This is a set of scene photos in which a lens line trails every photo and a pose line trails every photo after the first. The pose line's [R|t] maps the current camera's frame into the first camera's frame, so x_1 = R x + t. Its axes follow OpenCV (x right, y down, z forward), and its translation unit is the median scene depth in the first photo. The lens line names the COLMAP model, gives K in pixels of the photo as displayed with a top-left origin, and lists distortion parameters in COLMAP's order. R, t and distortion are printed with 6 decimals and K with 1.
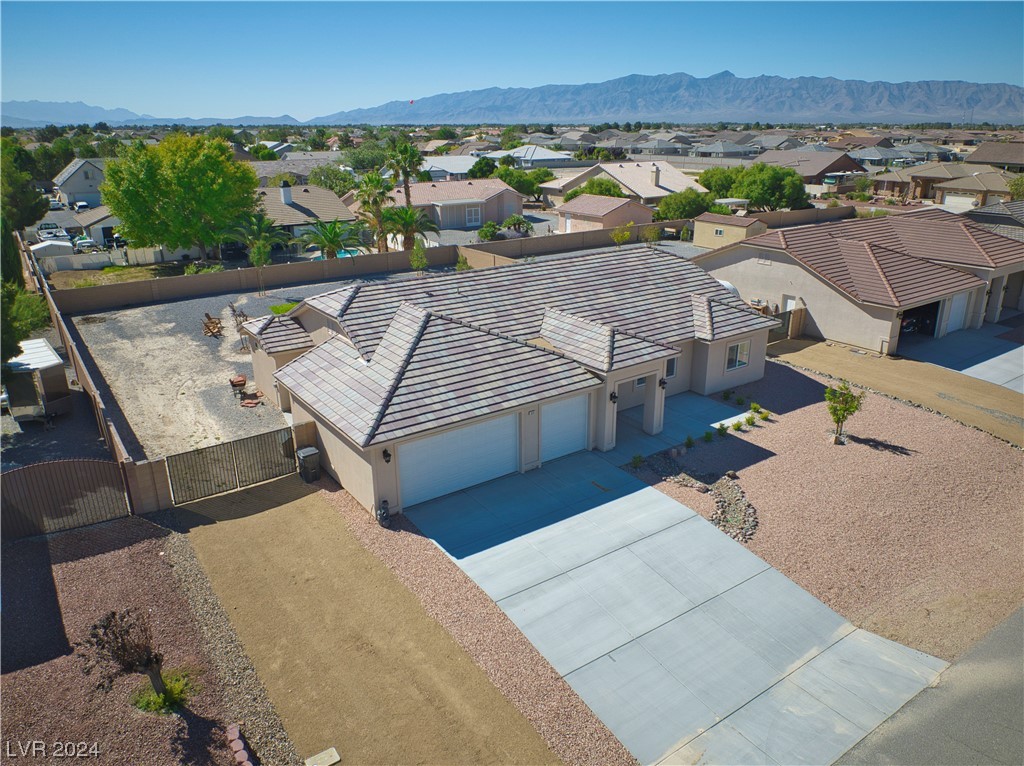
lens RADIAL K [[725.2, 0, 513.9], [0, 725.2, 388.5], [0, 0, 1]] dist [0.023169, -0.039361]
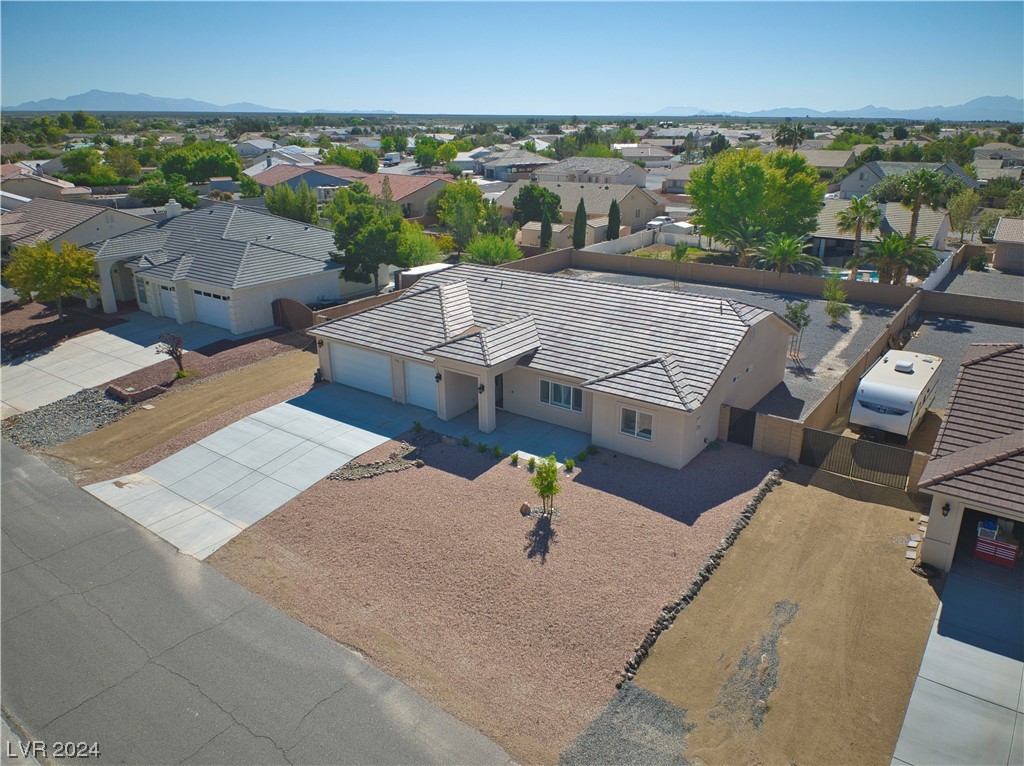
lens RADIAL K [[725.2, 0, 511.3], [0, 725.2, 377.9], [0, 0, 1]] dist [0.023169, -0.039361]
pose [[0.311164, 0.322373, -0.894010, 1.131754], [-0.325198, 0.920039, 0.218572, -0.263711], [0.892986, 0.222719, 0.391118, 0.530529]]
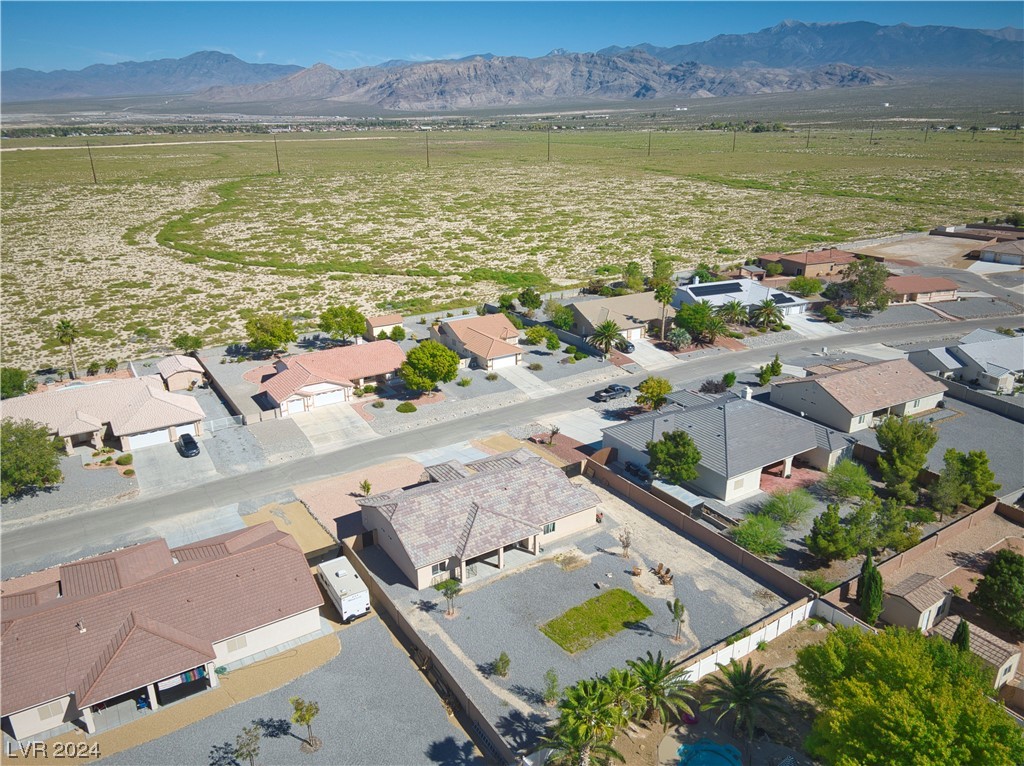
lens RADIAL K [[725.2, 0, 515.6], [0, 725.2, 379.2], [0, 0, 1]] dist [0.023169, -0.039361]
pose [[-0.999187, -0.002850, 0.040209, -0.222813], [0.023689, 0.765537, 0.642955, -1.936416], [-0.032614, 0.643385, -0.764847, 2.655940]]
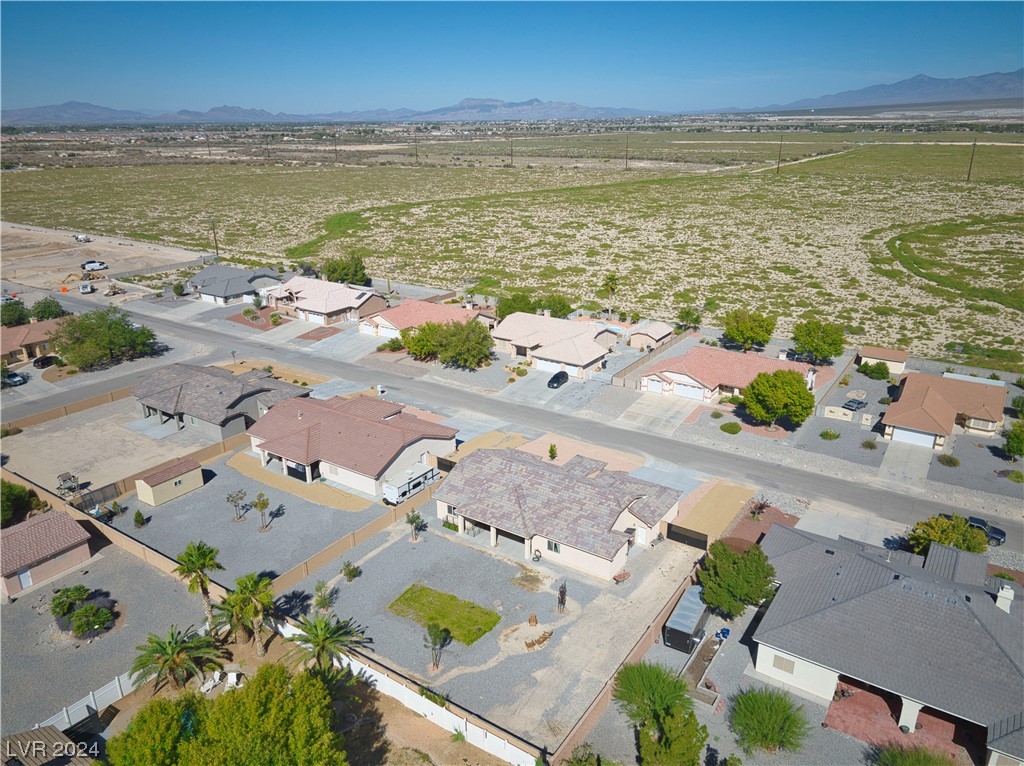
lens RADIAL K [[725.2, 0, 517.3], [0, 725.2, 386.1], [0, 0, 1]] dist [0.023169, -0.039361]
pose [[-0.357310, -0.315847, 0.878960, -1.990327], [0.329368, 0.838015, 0.435026, -1.498387], [-0.873983, 0.444940, -0.195401, 1.504612]]
